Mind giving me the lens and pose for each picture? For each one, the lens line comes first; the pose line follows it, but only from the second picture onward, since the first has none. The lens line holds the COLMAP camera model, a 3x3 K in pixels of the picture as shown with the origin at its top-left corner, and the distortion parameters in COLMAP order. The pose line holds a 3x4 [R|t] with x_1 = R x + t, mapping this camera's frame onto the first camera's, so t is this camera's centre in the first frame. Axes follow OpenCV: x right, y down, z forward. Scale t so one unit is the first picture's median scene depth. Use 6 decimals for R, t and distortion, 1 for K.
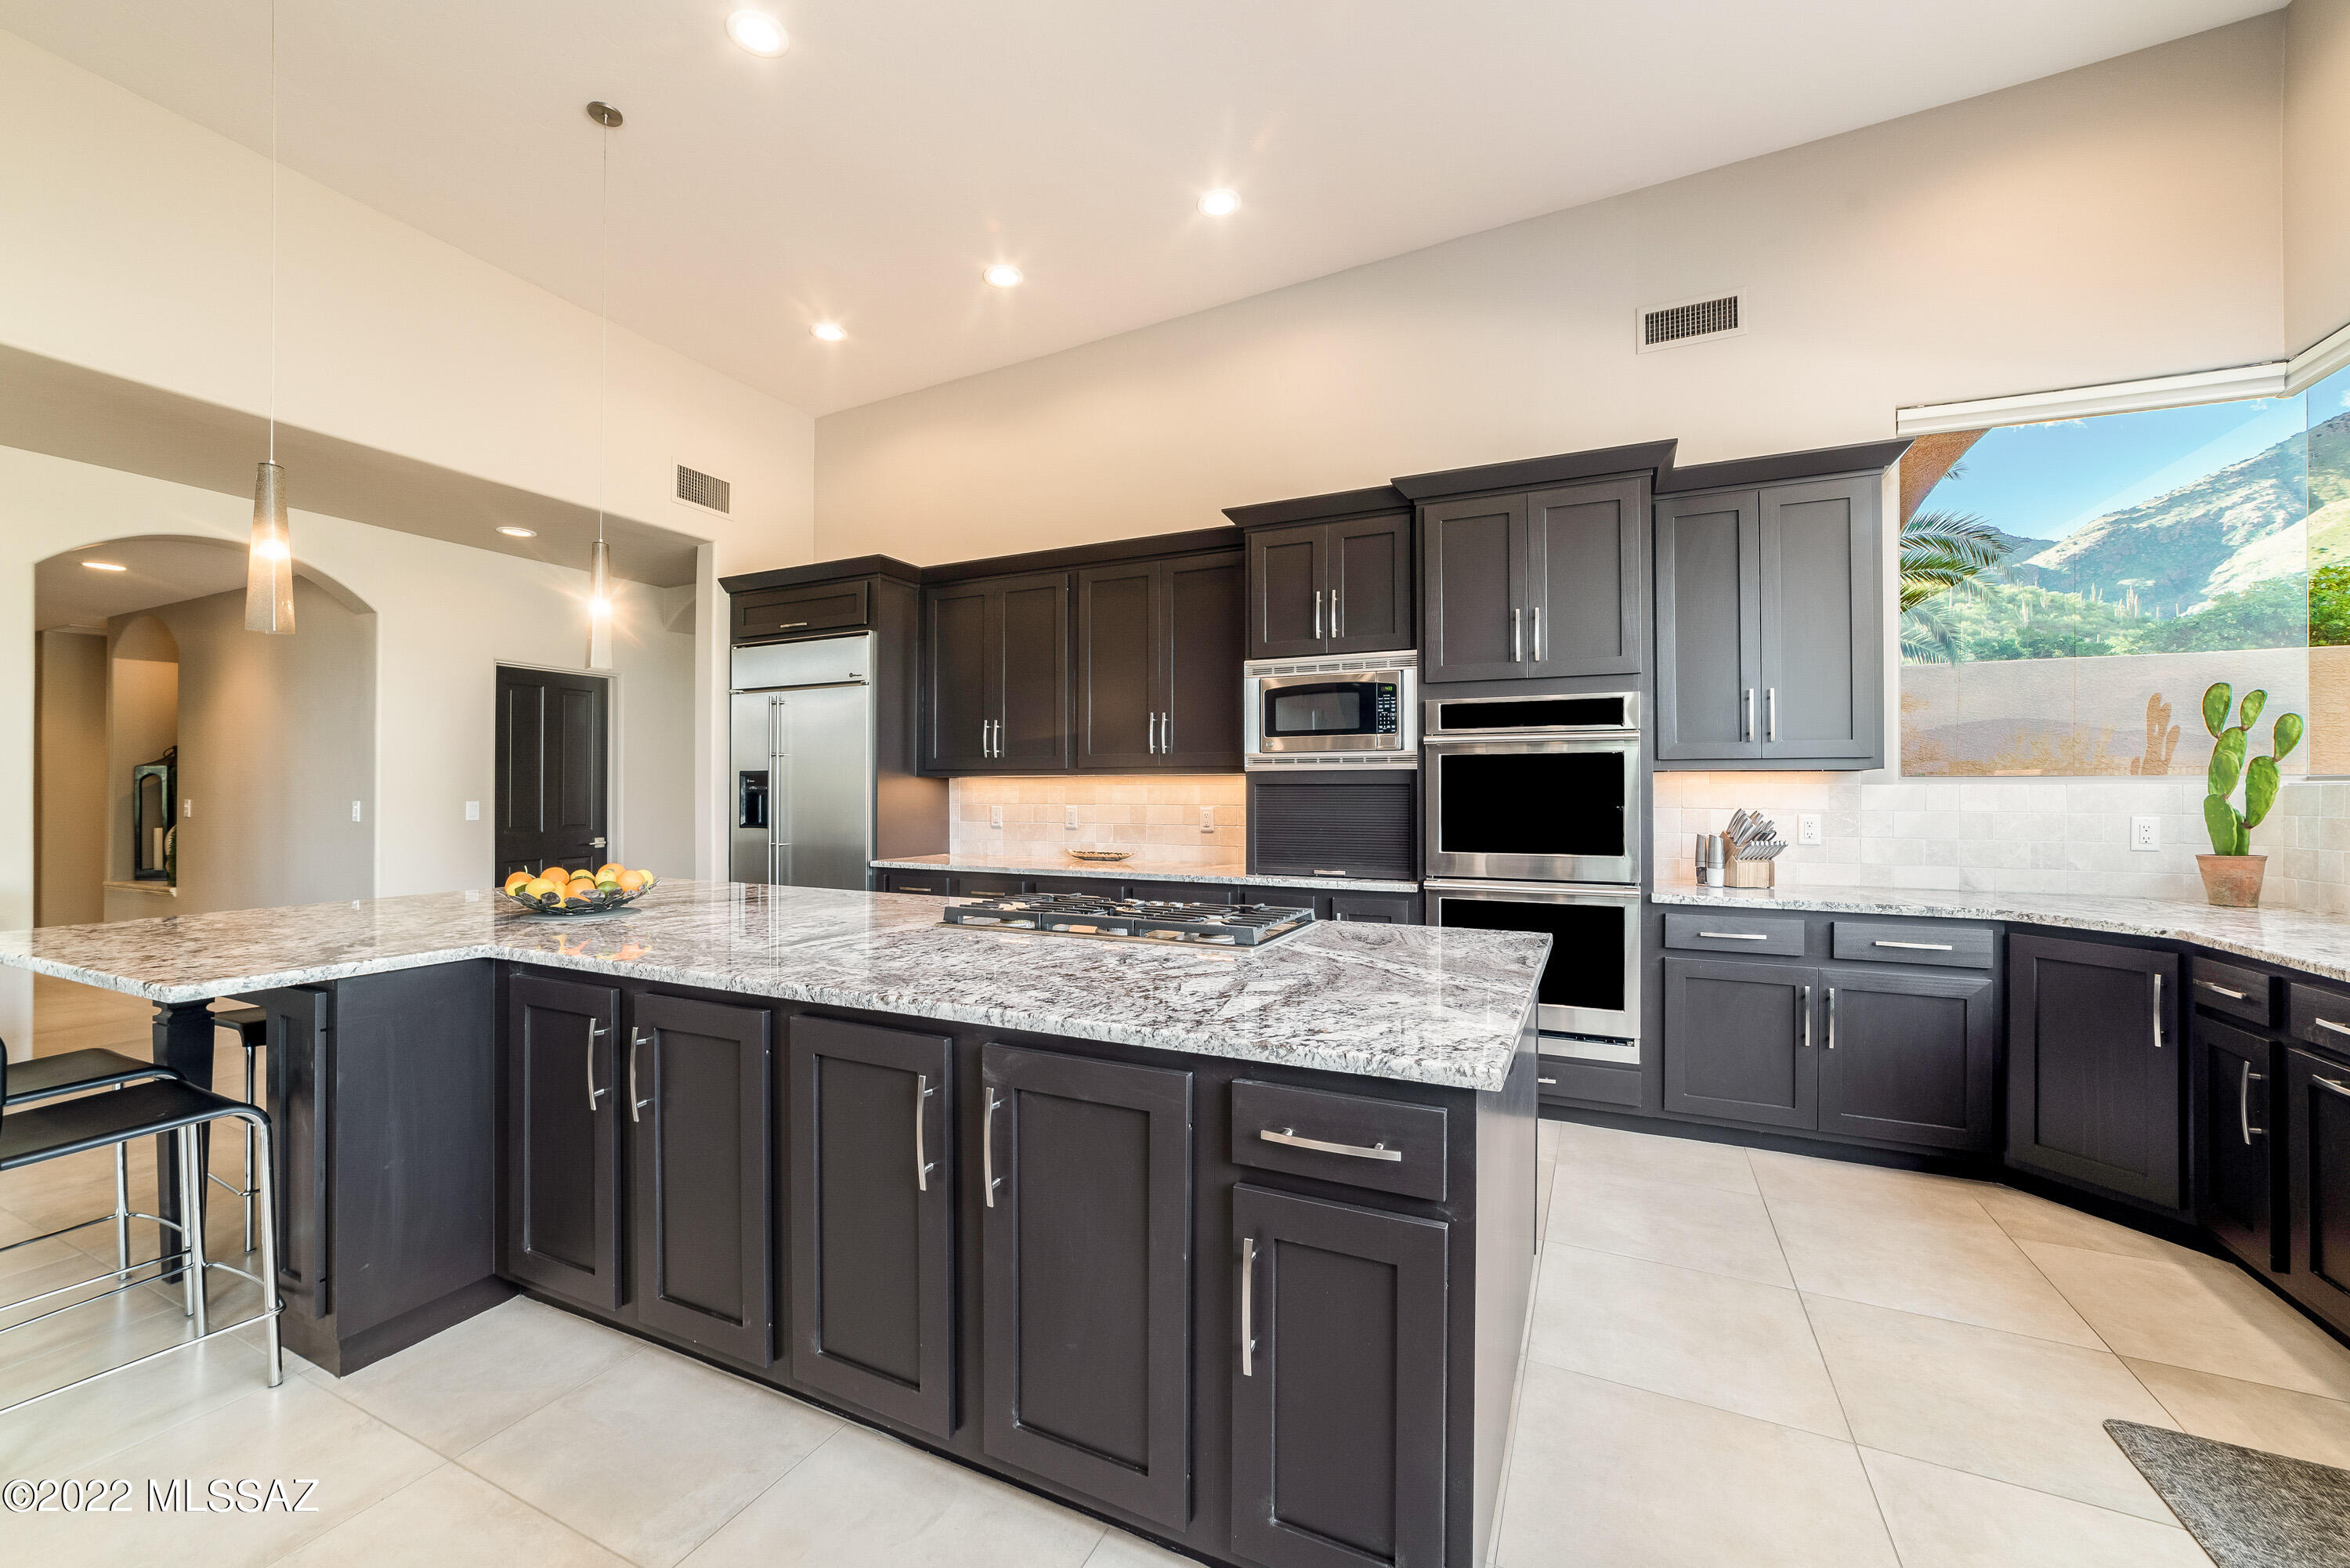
lens RADIAL K [[916.5, 0, 1165.2], [0, 916.5, 789.3], [0, 0, 1]] dist [-0.029252, 0.009680]
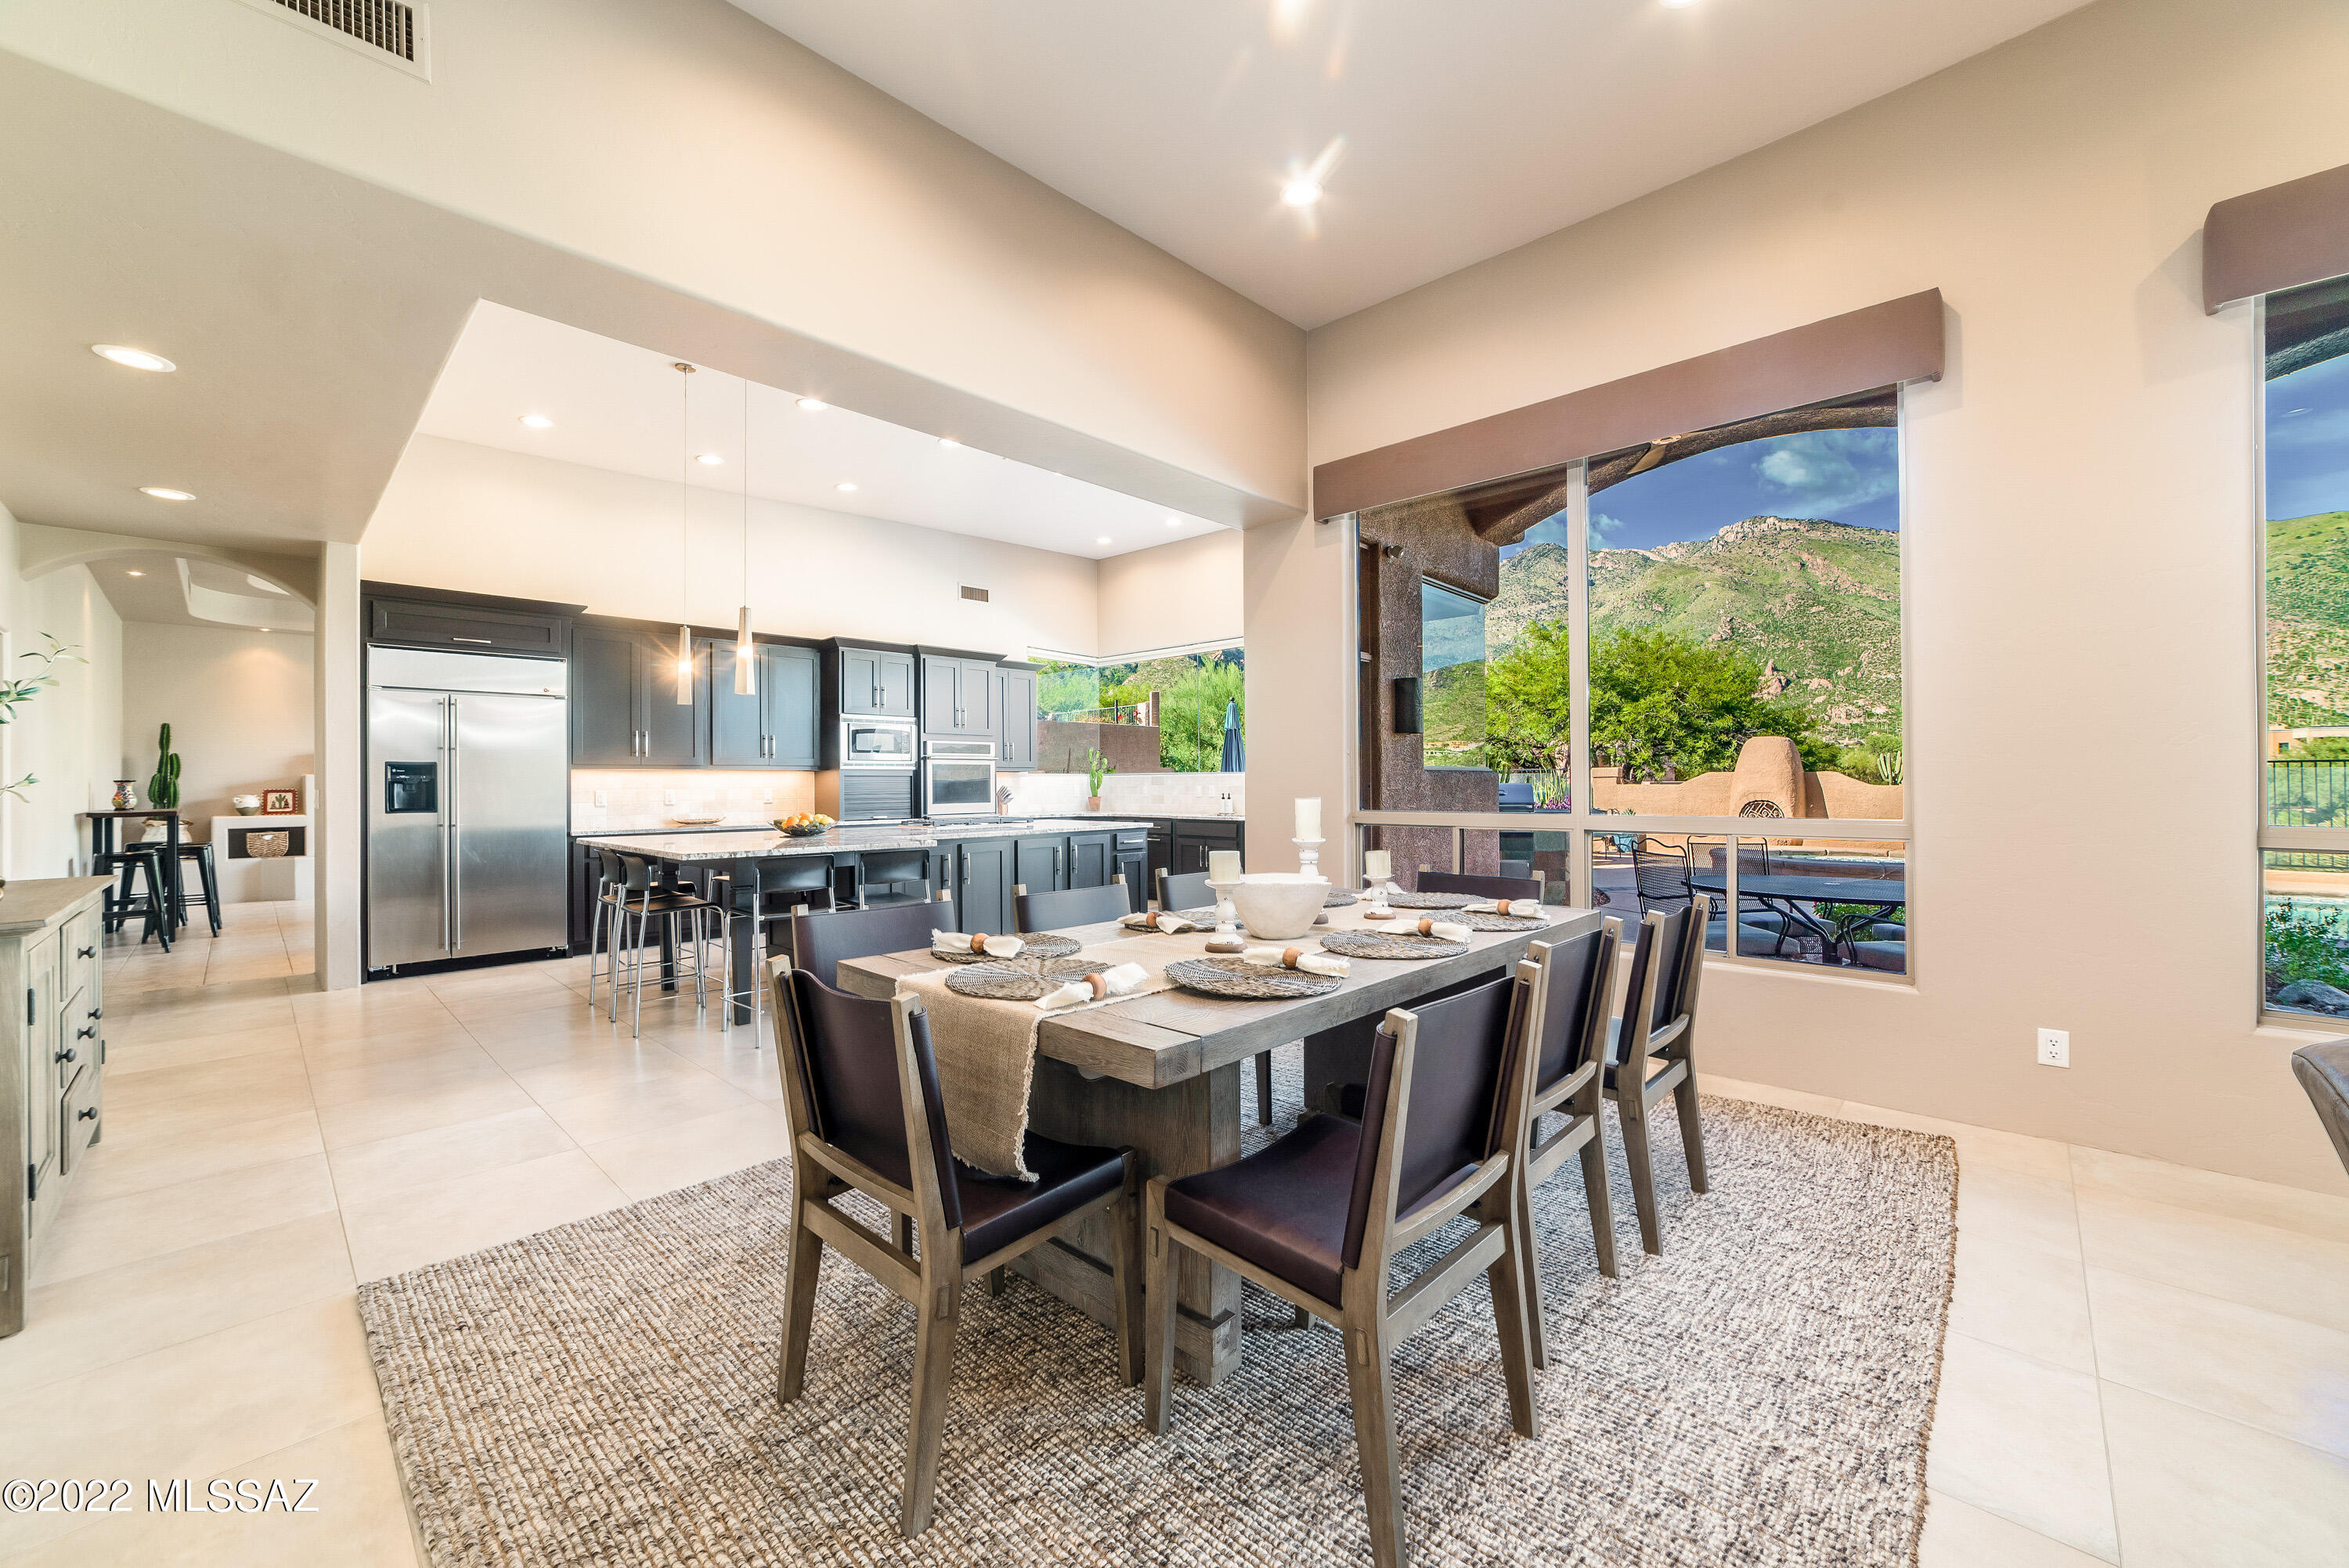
lens RADIAL K [[902.5, 0, 1164.5], [0, 902.5, 775.5], [0, 0, 1]] dist [-0.025885, 0.008735]
pose [[0.311361, 0.002701, 0.950288, -1.826856], [0.004858, 0.999978, -0.004434, 0.006358], [-0.950279, 0.005997, 0.311341, -0.323934]]
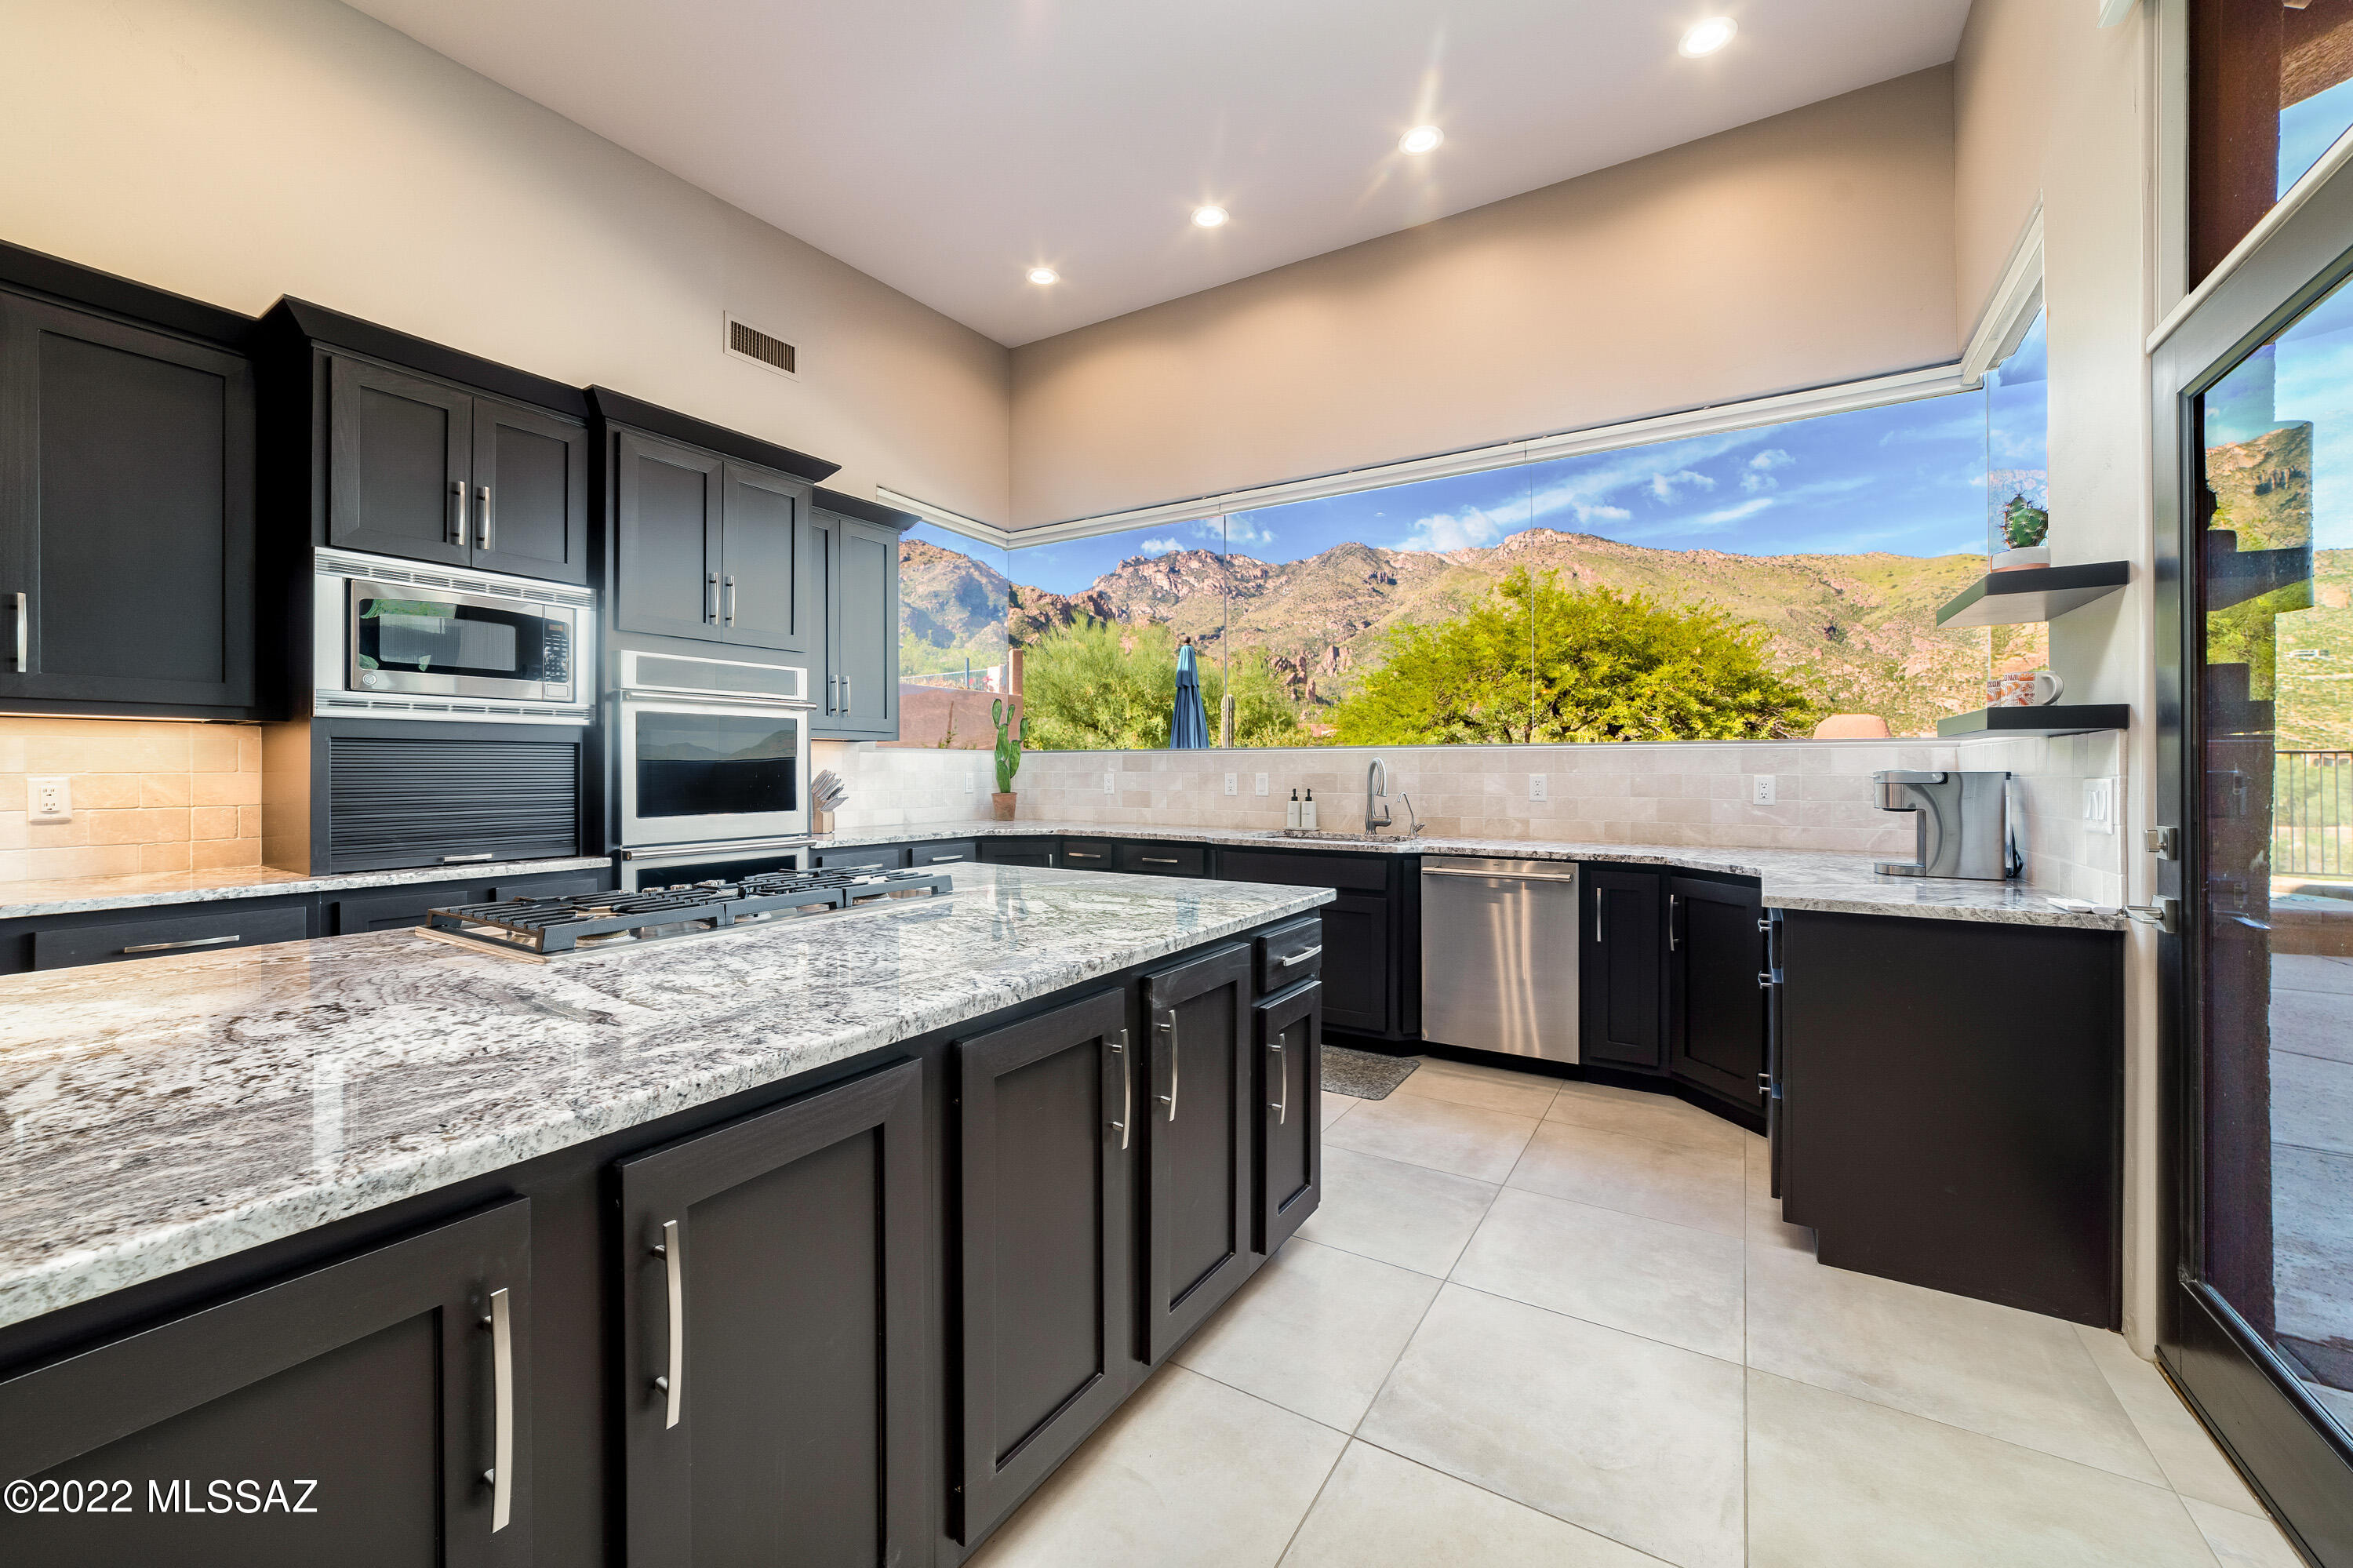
lens RADIAL K [[921.2, 0, 1168.1], [0, 921.2, 763.4], [0, 0, 1]] dist [-0.025747, 0.008781]
pose [[0.111712, 0.004021, 0.993733, -0.566228], [-0.002003, 0.999991, -0.003821, 0.016541], [-0.993739, -0.001564, 0.111719, 0.390022]]
